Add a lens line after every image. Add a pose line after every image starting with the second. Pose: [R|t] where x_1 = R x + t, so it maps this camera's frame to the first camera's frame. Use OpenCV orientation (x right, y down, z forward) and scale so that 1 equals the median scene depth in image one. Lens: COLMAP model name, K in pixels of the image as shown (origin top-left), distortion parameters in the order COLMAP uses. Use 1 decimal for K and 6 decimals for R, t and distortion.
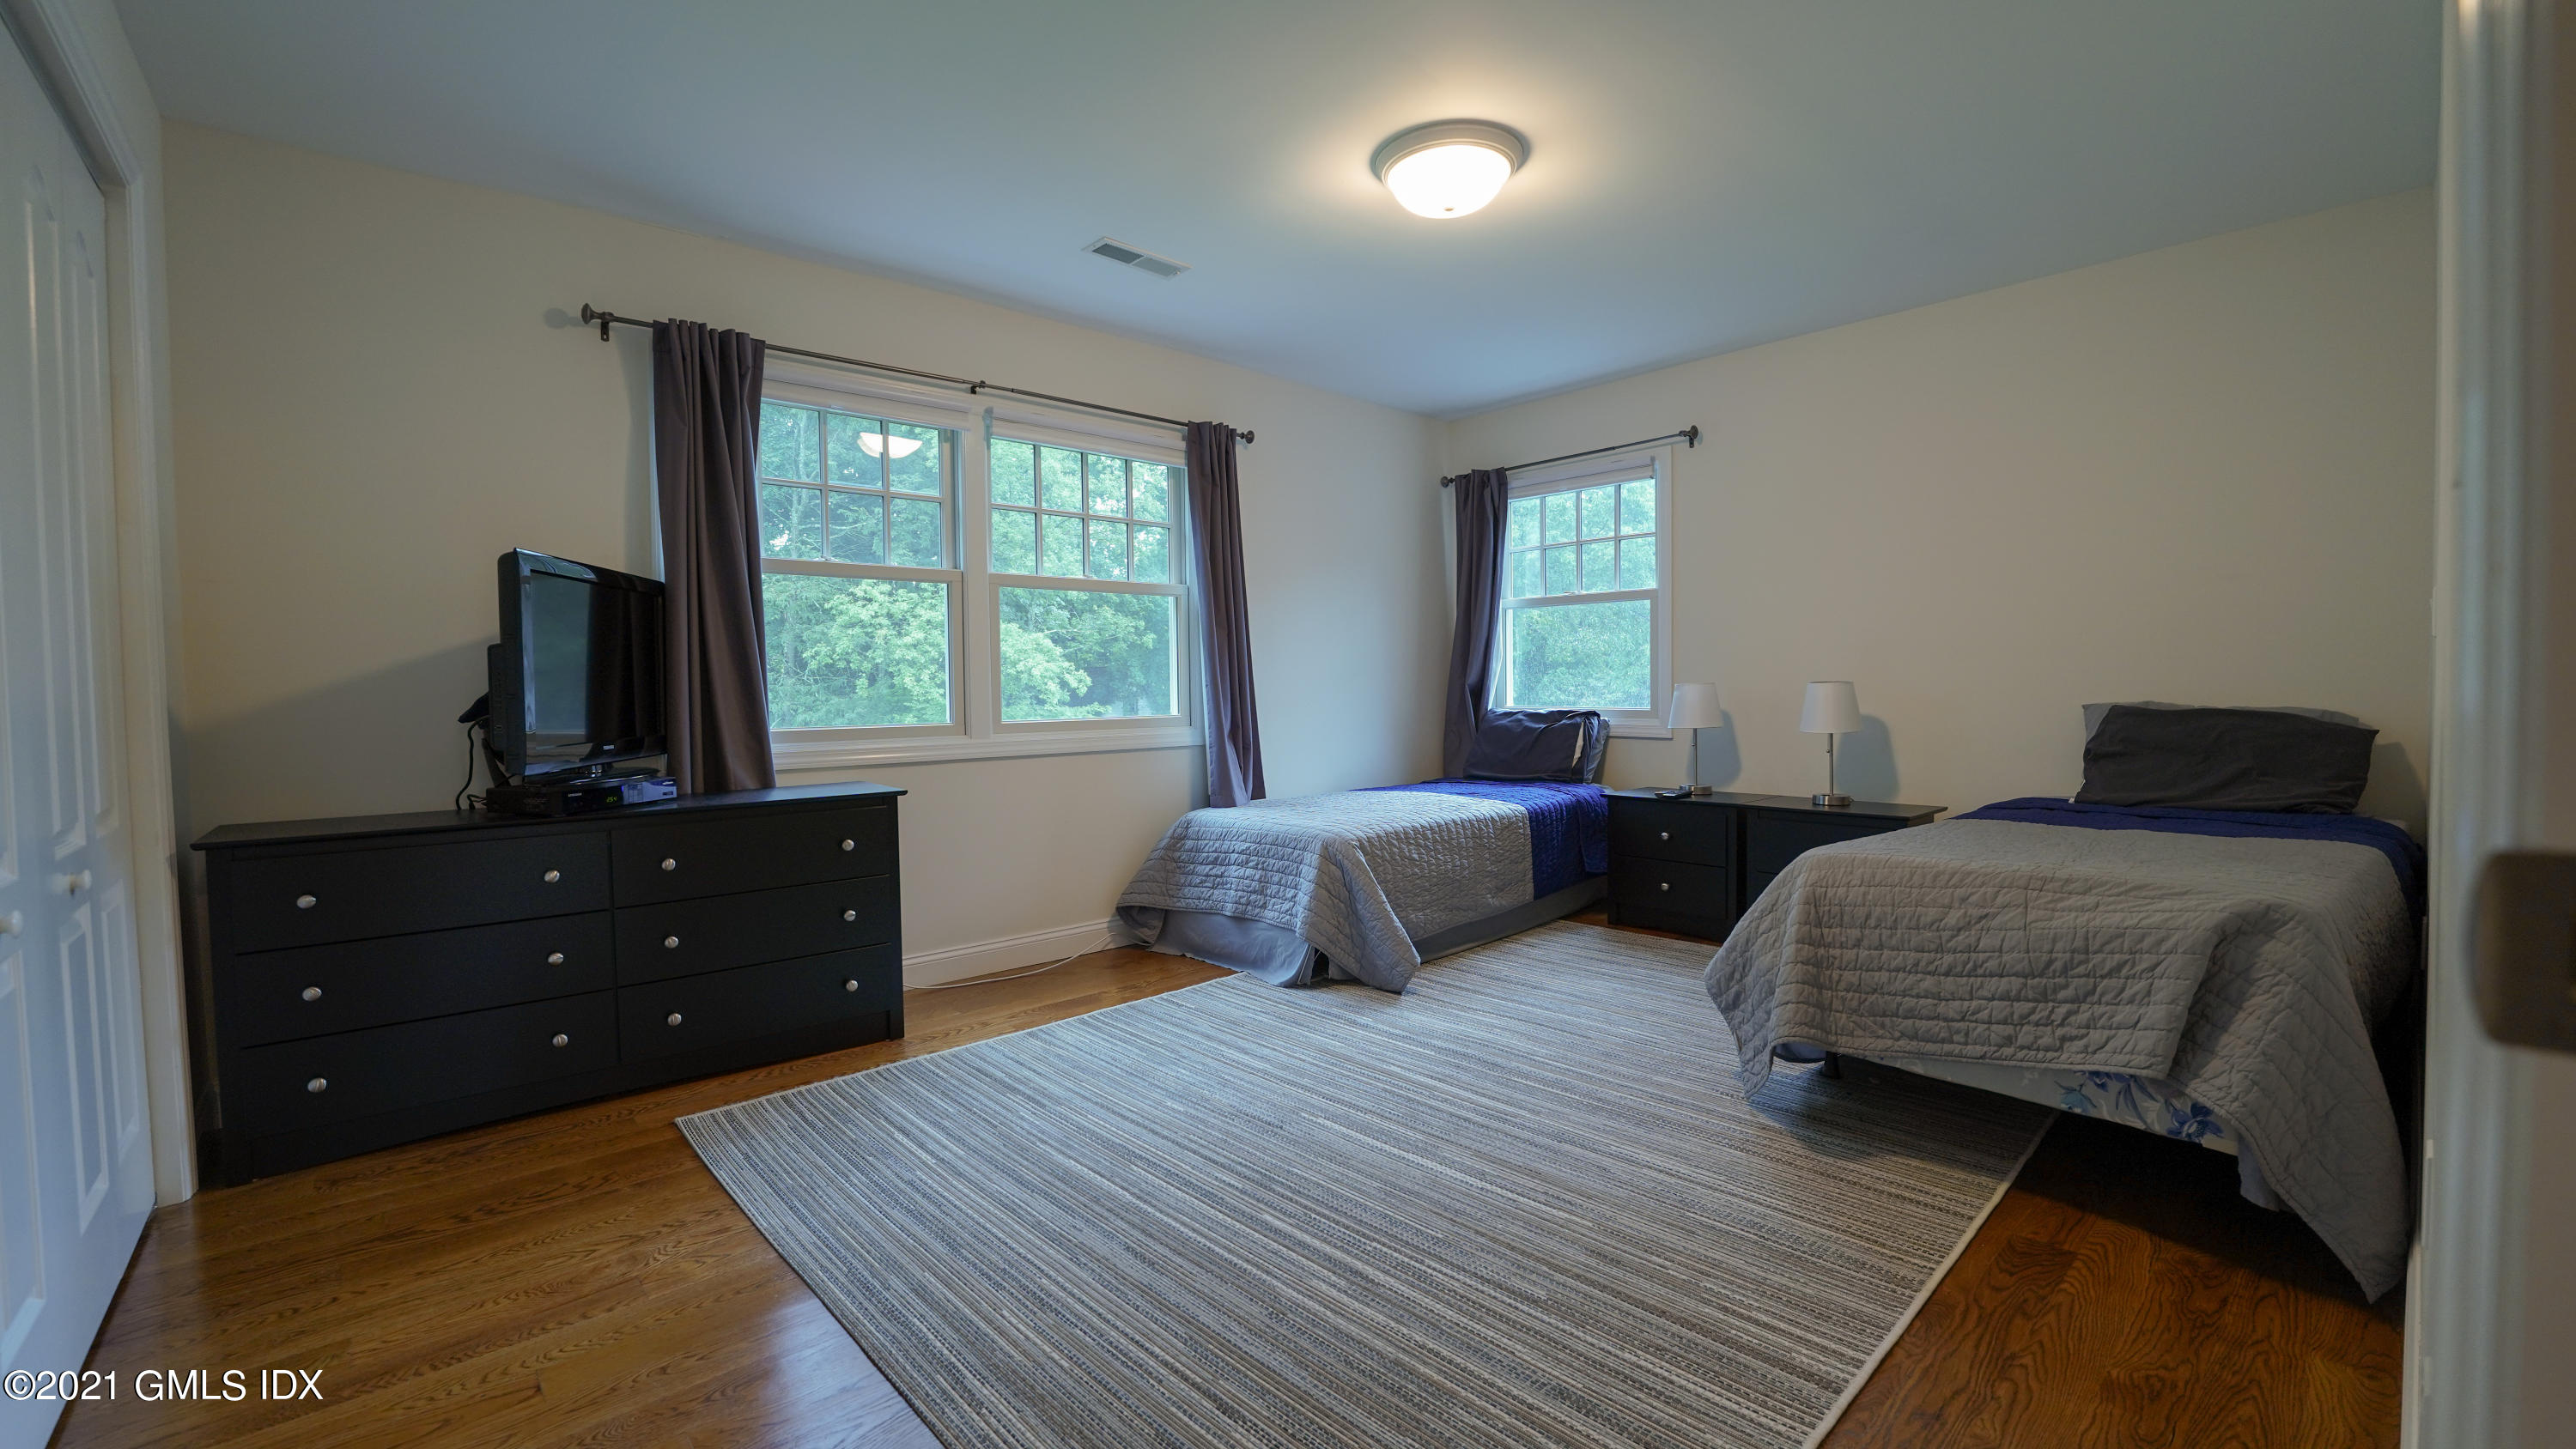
lens RADIAL K [[1045.5, 0, 1284.4], [0, 1045.5, 718.9], [0, 0, 1]] dist [-0.030496, 0.002921]
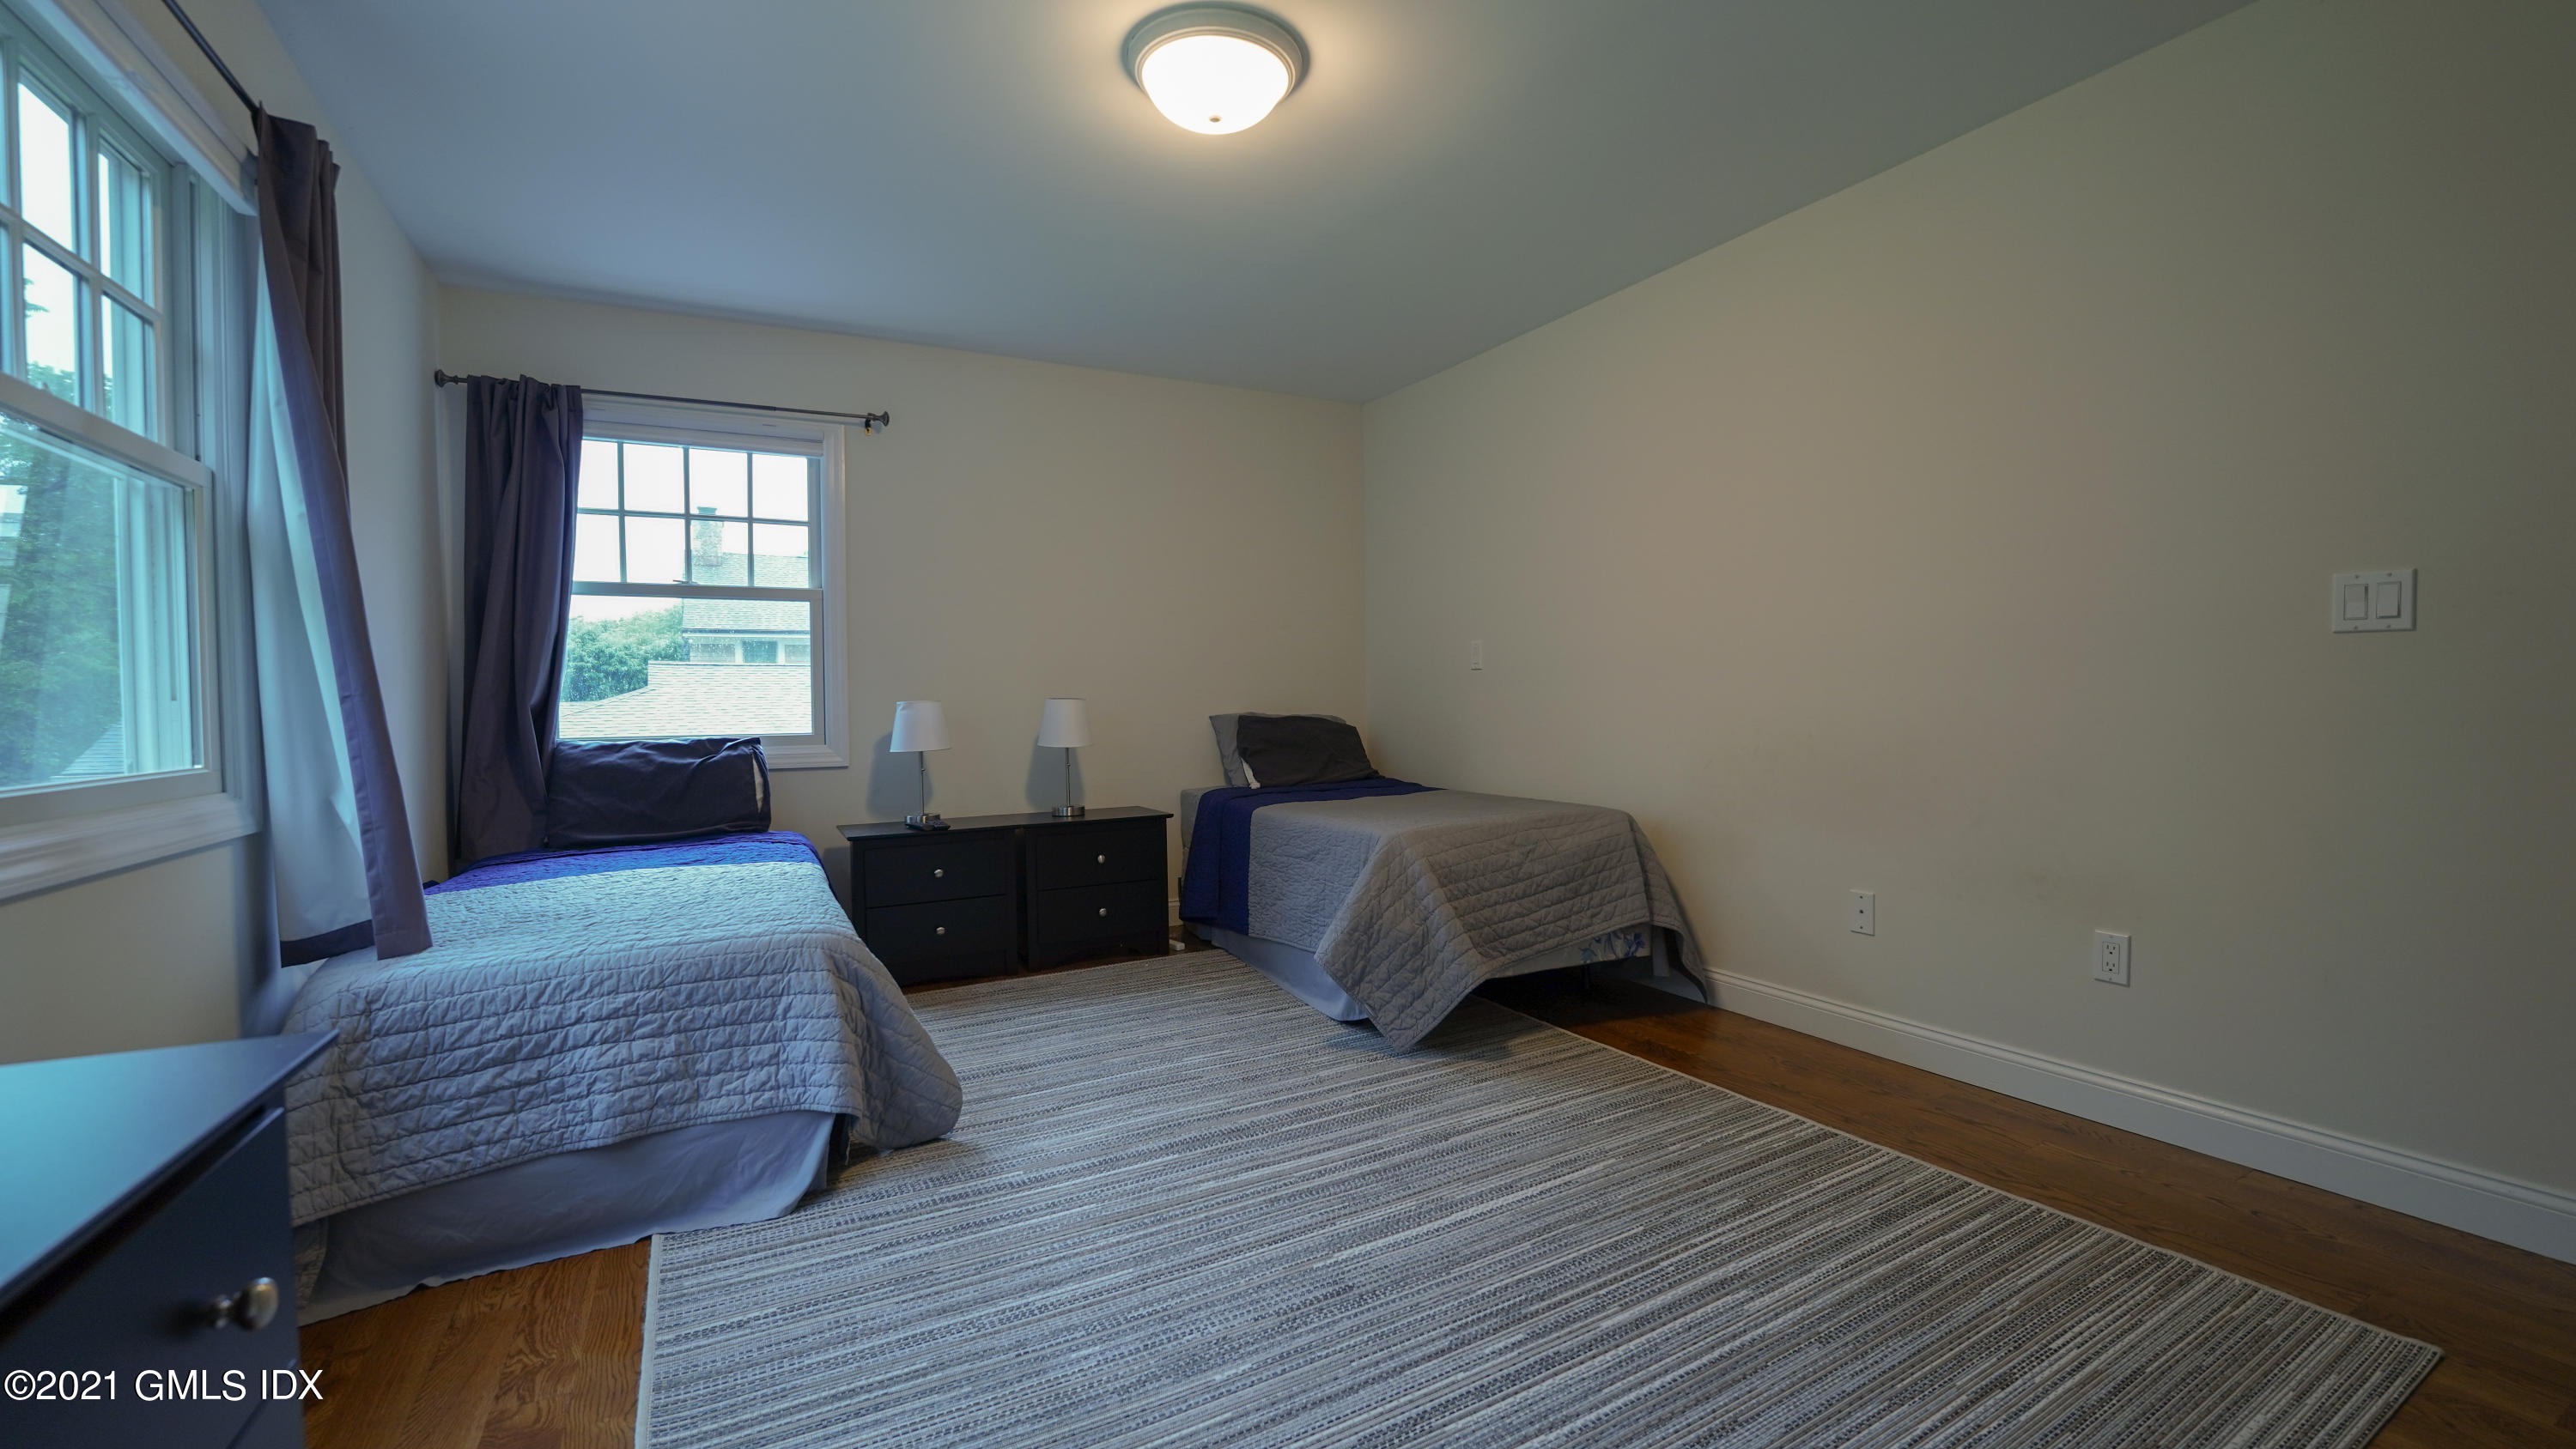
lens RADIAL K [[1045.5, 0, 1284.4], [0, 1045.5, 718.9], [0, 0, 1]] dist [-0.030496, 0.002921]
pose [[0.239129, -0.010274, 0.970933, -0.576108], [0.044222, 0.999022, -0.000320, -0.006420], [-0.969980, 0.043013, 0.239349, 0.686012]]
